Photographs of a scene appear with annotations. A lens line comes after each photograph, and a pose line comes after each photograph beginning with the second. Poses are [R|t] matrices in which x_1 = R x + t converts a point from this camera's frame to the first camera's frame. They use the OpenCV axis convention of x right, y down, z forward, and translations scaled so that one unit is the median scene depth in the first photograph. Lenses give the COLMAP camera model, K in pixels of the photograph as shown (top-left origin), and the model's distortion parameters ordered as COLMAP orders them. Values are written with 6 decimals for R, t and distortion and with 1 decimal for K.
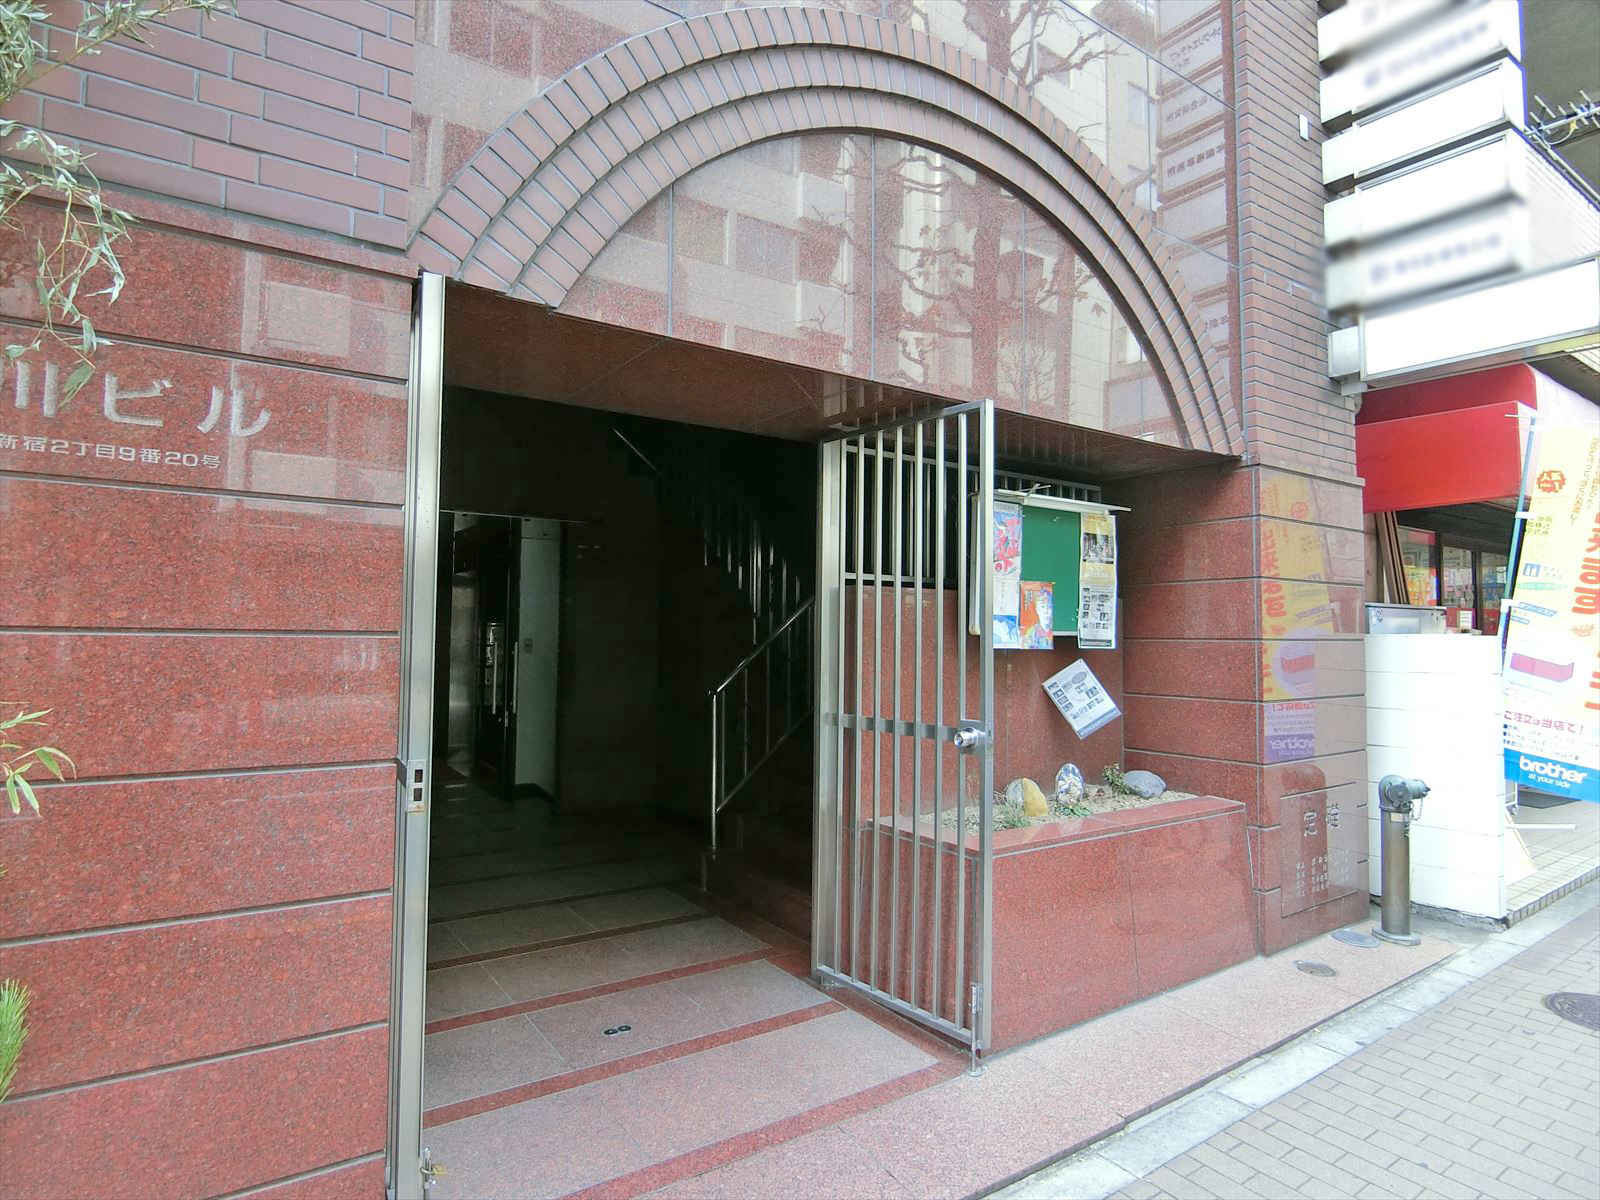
lens RADIAL K [[907.6, 0, 800.0], [0, 907.6, 600.0], [0, 0, 1]] dist [-0.019741, 0.000541]
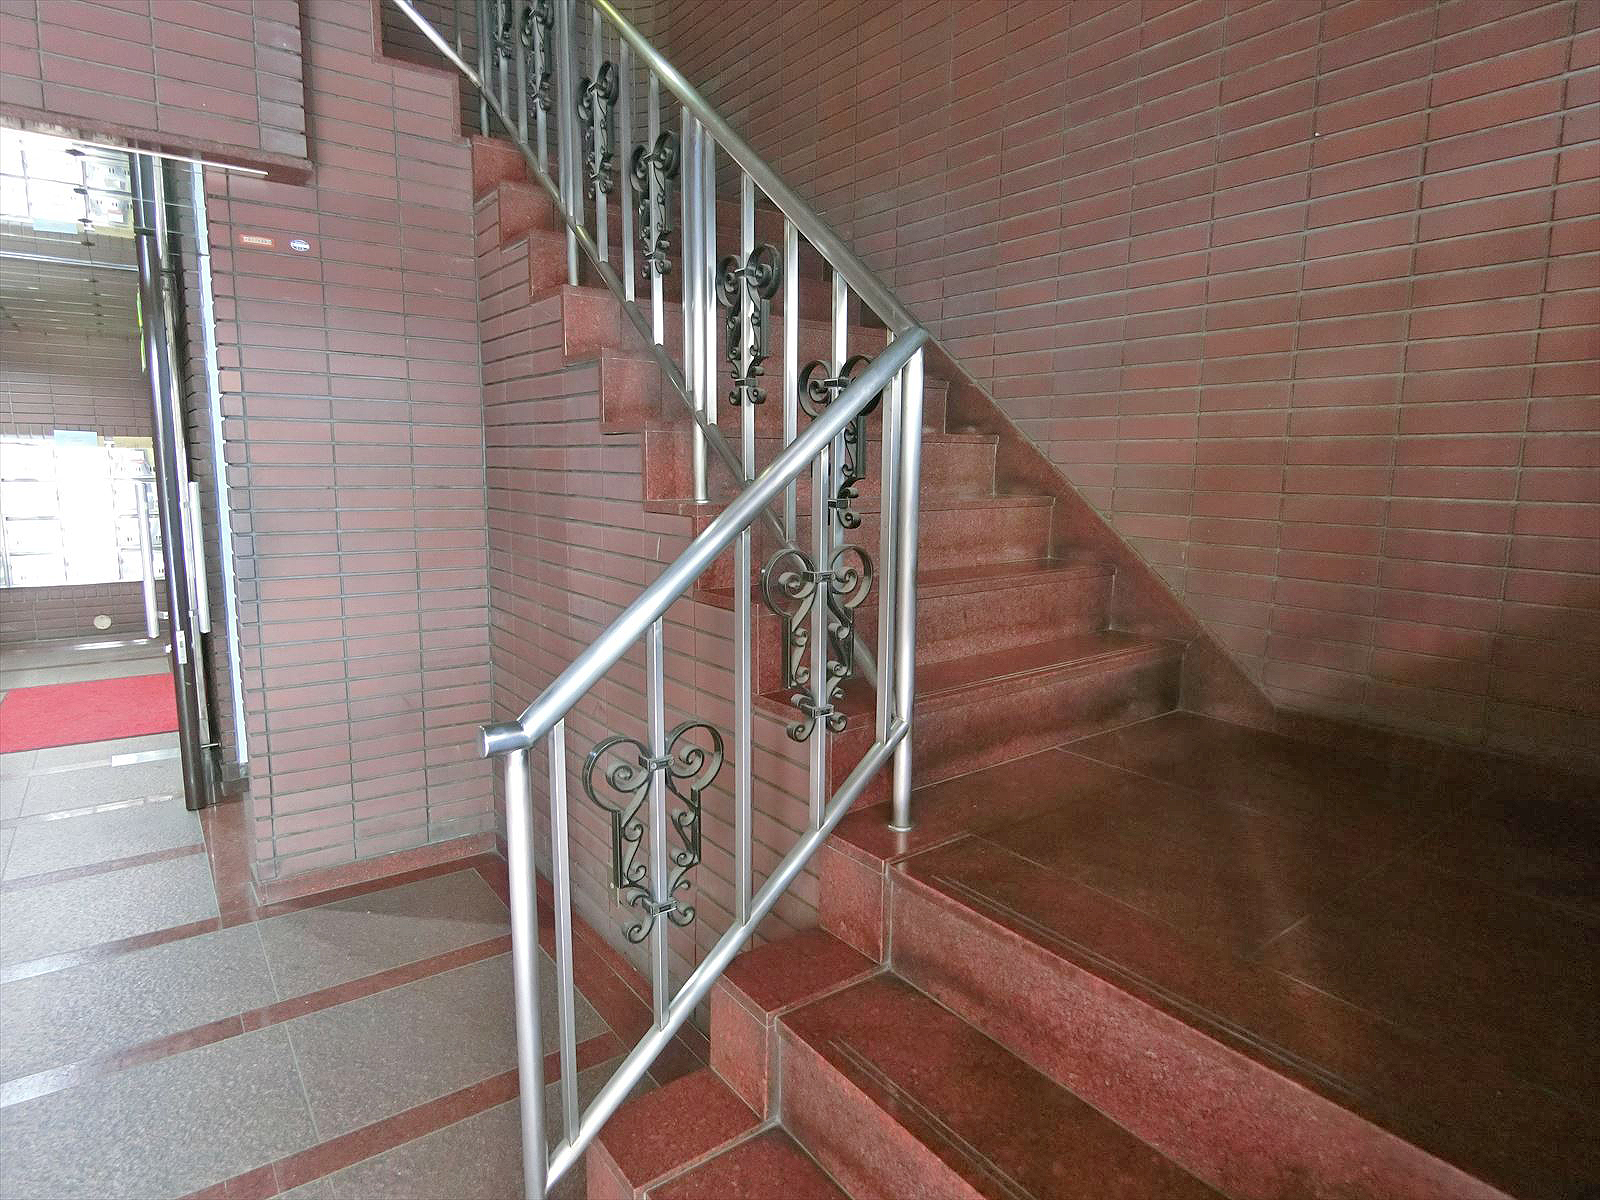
lens RADIAL K [[907.6, 0, 800.0], [0, 907.6, 600.0], [0, 0, 1]] dist [-0.019741, 0.000541]
pose [[0.999624, -0.003773, 0.027163, -0.029670], [-0.001379, 0.982324, 0.187181, 0.023799], [-0.027389, -0.187148, 0.981950, 0.875295]]
